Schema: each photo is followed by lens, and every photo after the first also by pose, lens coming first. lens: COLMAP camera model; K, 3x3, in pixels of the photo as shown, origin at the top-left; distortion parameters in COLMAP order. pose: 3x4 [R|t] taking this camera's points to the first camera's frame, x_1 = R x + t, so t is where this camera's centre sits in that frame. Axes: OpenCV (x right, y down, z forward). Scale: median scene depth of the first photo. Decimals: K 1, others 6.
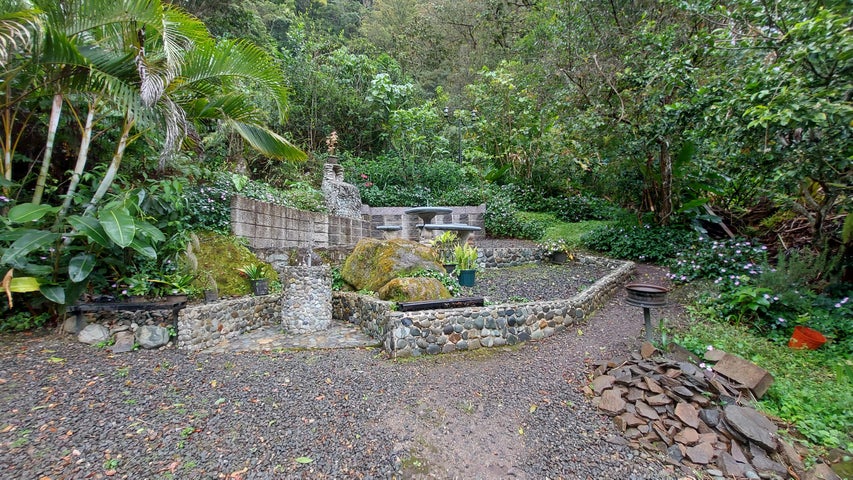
lens RADIAL K [[337.8, 0, 424.1], [0, 337.8, 245.7], [0, 0, 1]] dist [-0.014825, -0.001084]
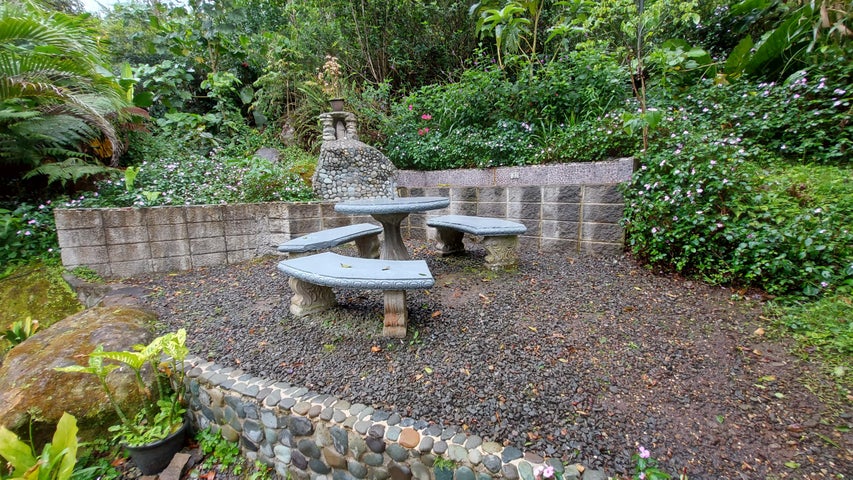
lens RADIAL K [[337.8, 0, 429.4], [0, 337.8, 241.1], [0, 0, 1]] dist [-0.014825, -0.001084]
pose [[0.714619, 0.114599, -0.690063, 0.502312], [0.028404, 0.980922, 0.192317, -0.197526], [0.698937, -0.157034, 0.697731, 1.042455]]
